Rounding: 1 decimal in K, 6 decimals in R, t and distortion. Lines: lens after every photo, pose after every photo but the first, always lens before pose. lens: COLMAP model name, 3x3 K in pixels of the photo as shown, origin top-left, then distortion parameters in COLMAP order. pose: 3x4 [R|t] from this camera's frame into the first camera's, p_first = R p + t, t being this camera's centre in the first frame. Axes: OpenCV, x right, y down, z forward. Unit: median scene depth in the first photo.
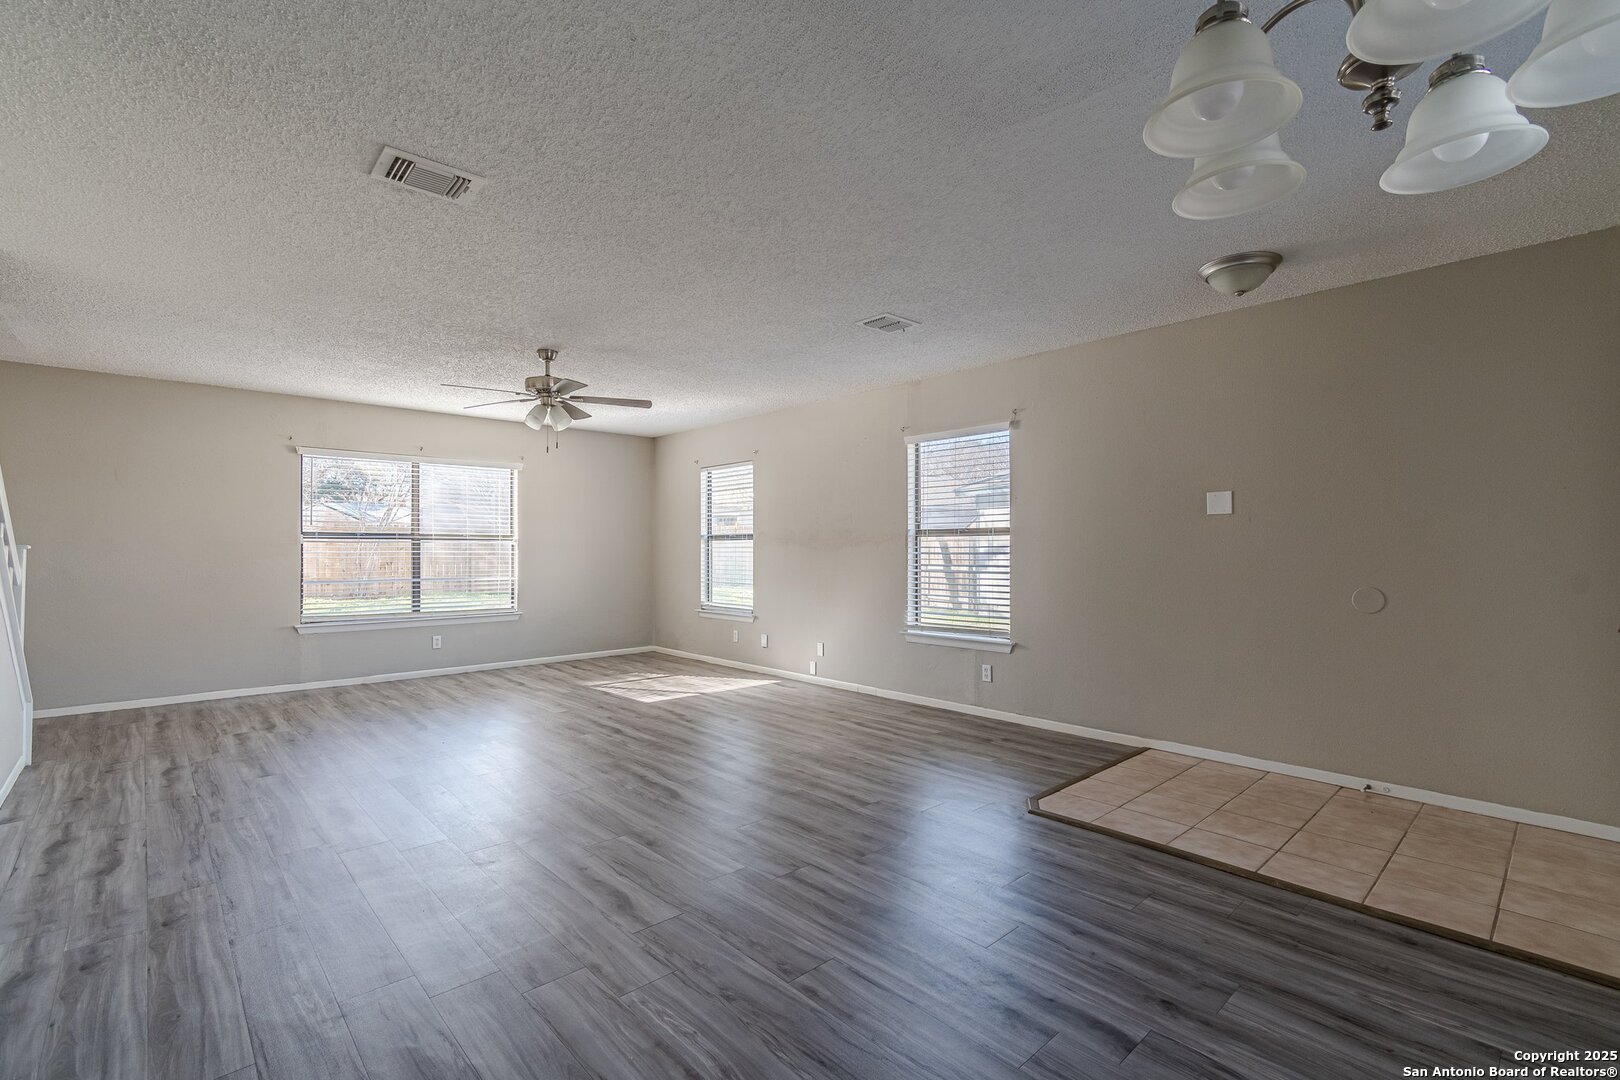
lens RADIAL K [[724.1, 0, 810.0], [0, 724.1, 540.0], [0, 0, 1]] dist [-0.017186, 0.020475]
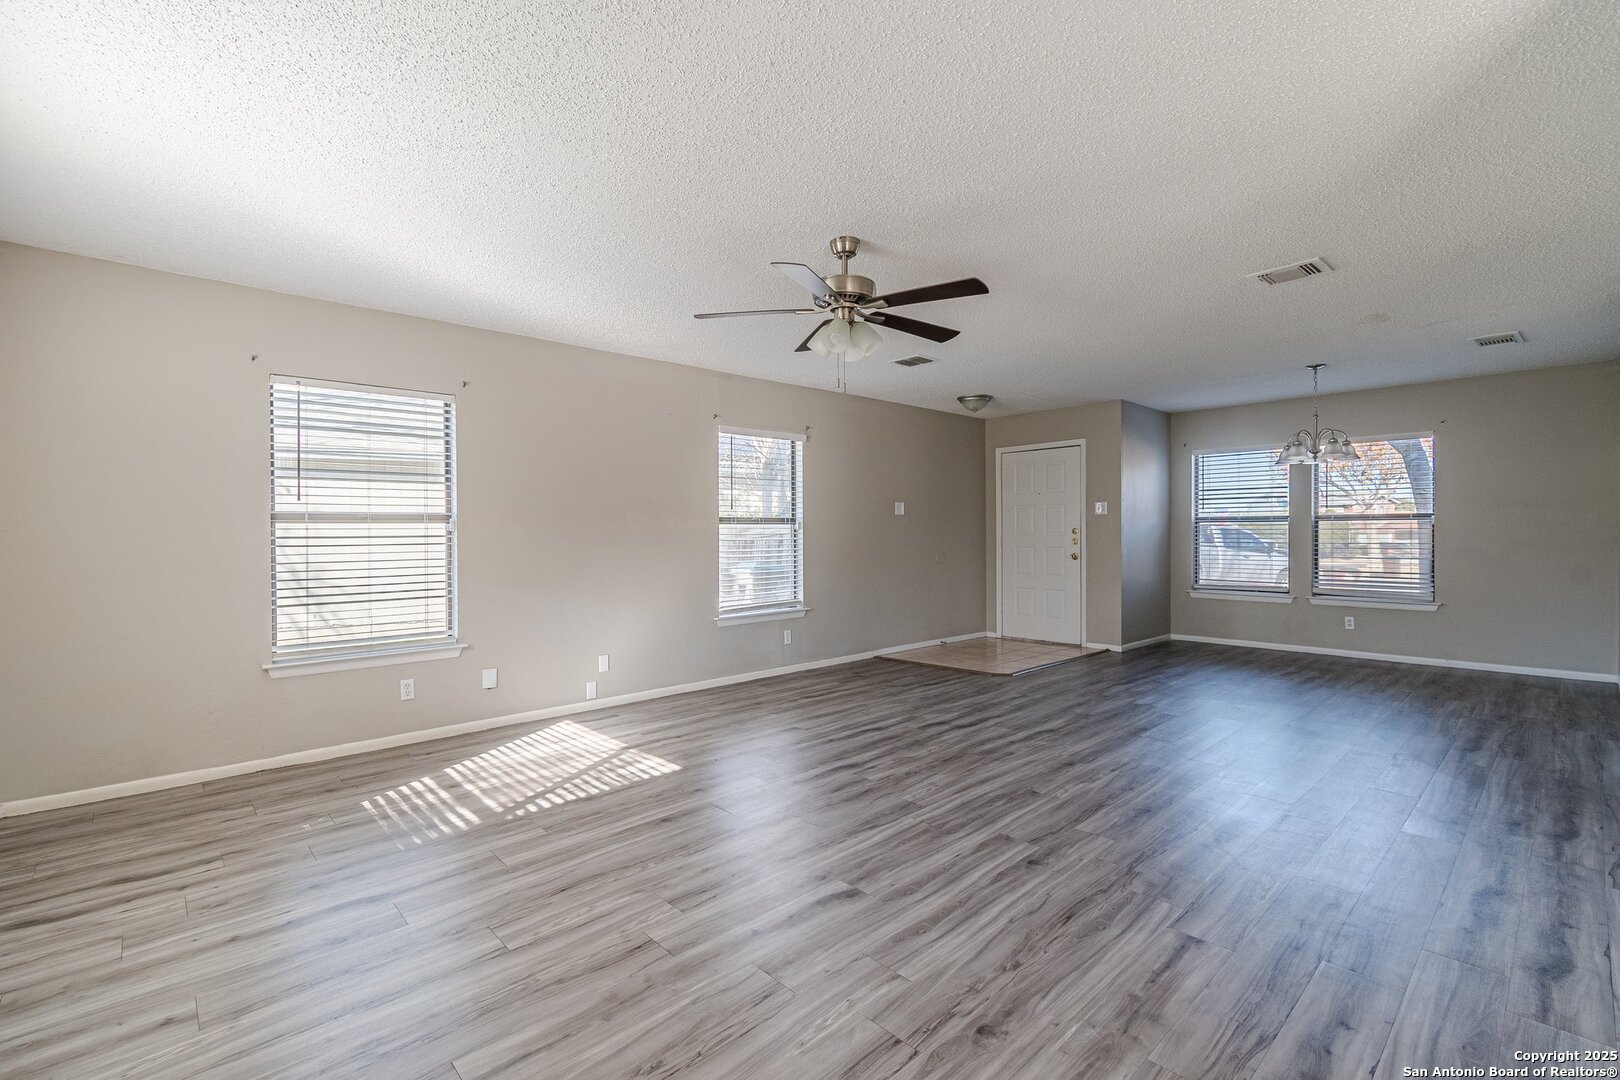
lens RADIAL K [[724.1, 0, 810.0], [0, 724.1, 540.0], [0, 0, 1]] dist [-0.017186, 0.020475]
pose [[-0.003353, -0.006487, 0.999973, -0.964840], [-0.002587, 0.999976, 0.006479, 0.012342], [-0.999991, -0.002565, -0.003370, 0.958738]]
